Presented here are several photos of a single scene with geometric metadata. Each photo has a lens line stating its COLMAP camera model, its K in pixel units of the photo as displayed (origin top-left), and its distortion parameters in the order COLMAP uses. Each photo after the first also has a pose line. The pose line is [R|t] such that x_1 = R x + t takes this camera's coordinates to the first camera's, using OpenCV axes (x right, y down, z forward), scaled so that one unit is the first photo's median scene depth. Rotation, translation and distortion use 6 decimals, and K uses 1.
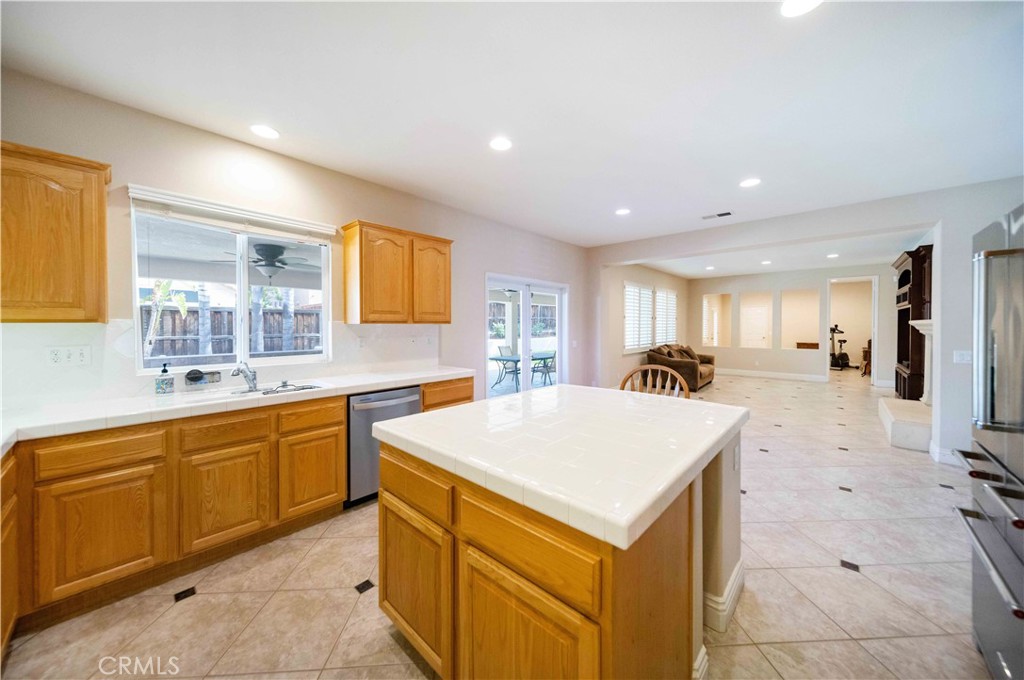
lens RADIAL K [[366.3, 0, 504.3], [0, 366.3, 330.4], [0, 0, 1]] dist [0.009865, -0.000086]
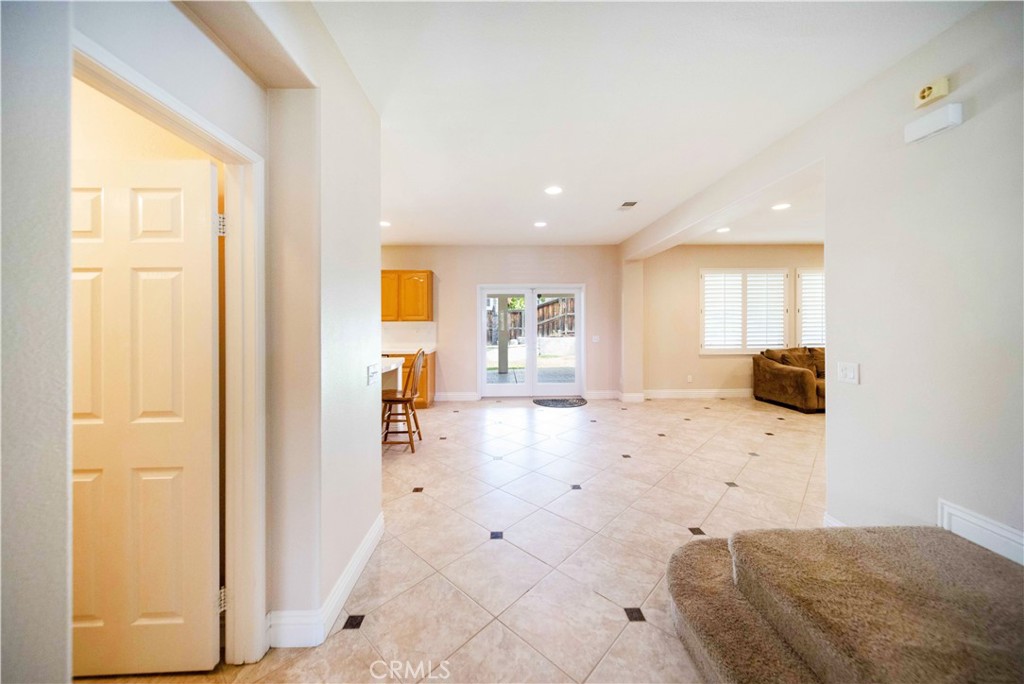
lens RADIAL K [[354.0, 0, 513.7], [0, 354.0, 316.8], [0, 0, 1]] dist [0.016017, 0.000018]
pose [[0.684134, -0.012372, -0.729252, 0.786055], [-0.005132, 0.999750, -0.021776, -0.002950], [0.729339, 0.018640, 0.683899, 0.114743]]
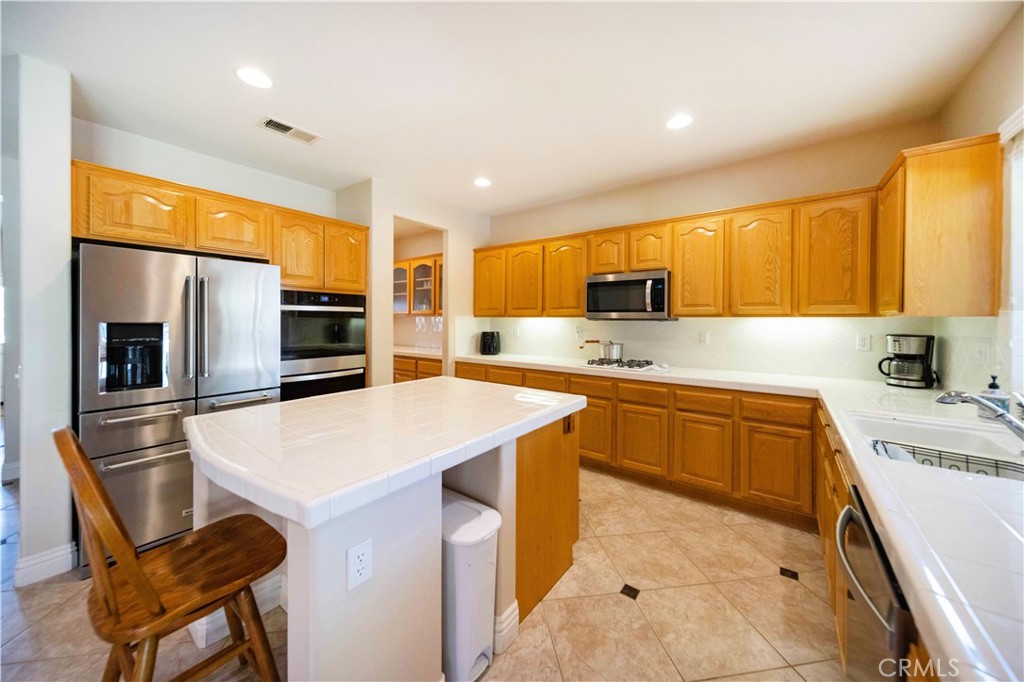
lens RADIAL K [[363.1, 0, 505.1], [0, 363.1, 319.5], [0, 0, 1]] dist [0.008688, -0.000106]
pose [[-0.997282, -0.001395, -0.073670, 0.005000], [-0.002463, 0.999893, 0.014400, -0.007428], [0.073642, 0.014542, -0.997179, 0.625412]]
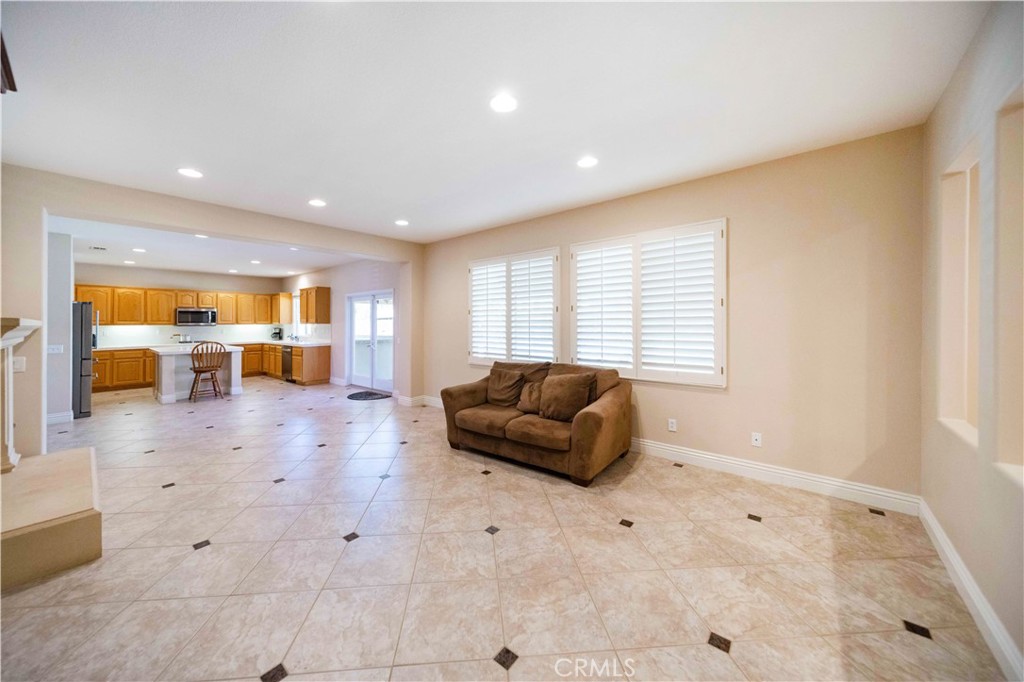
lens RADIAL K [[363.1, 0, 505.1], [0, 363.1, 319.5], [0, 0, 1]] dist [0.008688, -0.000106]
pose [[0.022633, -0.007052, -0.999719, 1.312457], [-0.005480, 0.999959, -0.007178, -0.020883], [0.999729, 0.005640, 0.022593, 1.316464]]
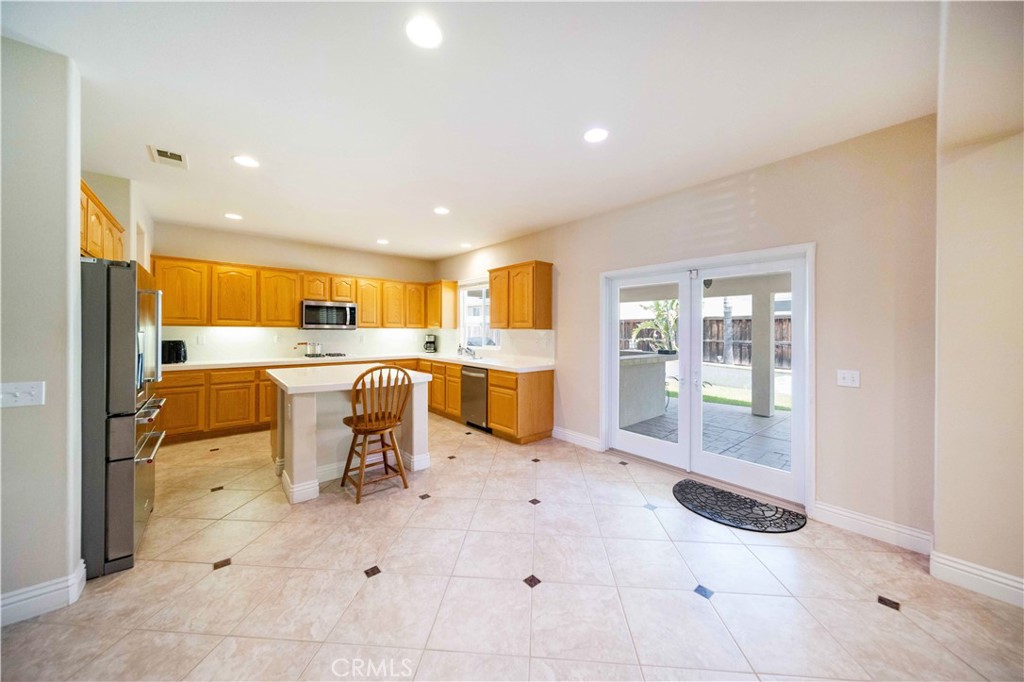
lens RADIAL K [[362.0, 0, 521.9], [0, 362.0, 333.6], [0, 0, 1]] dist [0.009543, -0.000006]
pose [[-0.120725, 0.008915, -0.992646, 0.651979], [-0.021714, 0.999697, 0.011619, -0.009976], [0.992448, 0.022957, -0.120495, 0.687759]]
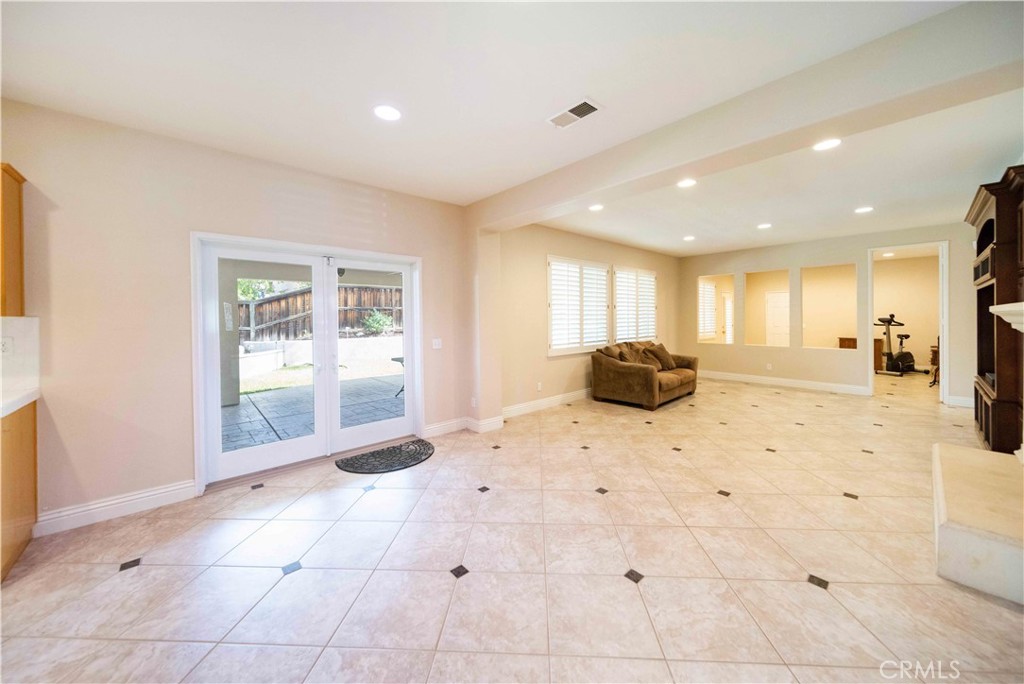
lens RADIAL K [[357.1, 0, 510.9], [0, 357.1, 317.2], [0, 0, 1]] dist [0.007772, -0.000272]
pose [[0.992688, -0.004205, -0.120637, 0.406091], [0.002668, 0.999913, -0.012898, -0.003692], [0.120680, 0.012482, 0.992613, 0.342789]]
